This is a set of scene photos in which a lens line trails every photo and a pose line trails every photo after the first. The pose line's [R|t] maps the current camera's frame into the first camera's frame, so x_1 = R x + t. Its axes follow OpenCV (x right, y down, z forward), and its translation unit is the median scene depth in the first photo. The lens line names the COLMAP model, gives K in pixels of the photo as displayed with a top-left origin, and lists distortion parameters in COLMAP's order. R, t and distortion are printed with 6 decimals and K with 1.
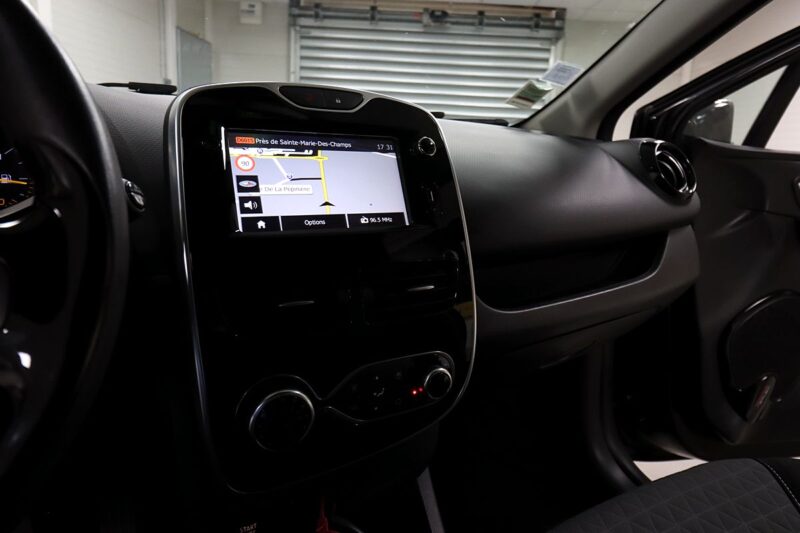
lens RADIAL K [[520.0, 0, 388.3], [0, 520.0, 255.2], [0, 0, 1]] dist [0.020116, -0.003840]
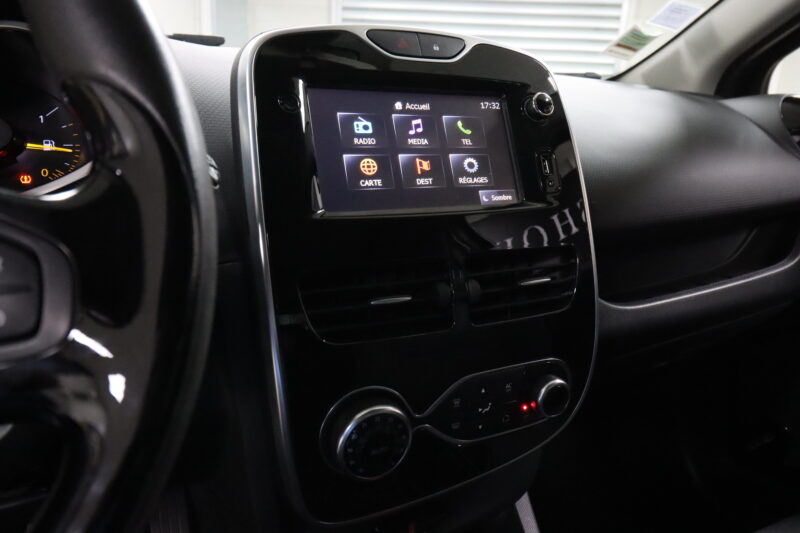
lens RADIAL K [[563.3, 0, 389.6], [0, 563.3, 253.8], [0, 0, 1]] dist [0.020742, -0.013550]
pose [[0.997085, 0.014658, -0.074871, -0.071889], [-0.010929, 0.998691, 0.049967, -0.015062], [0.075506, -0.049003, 0.995941, 0.078966]]
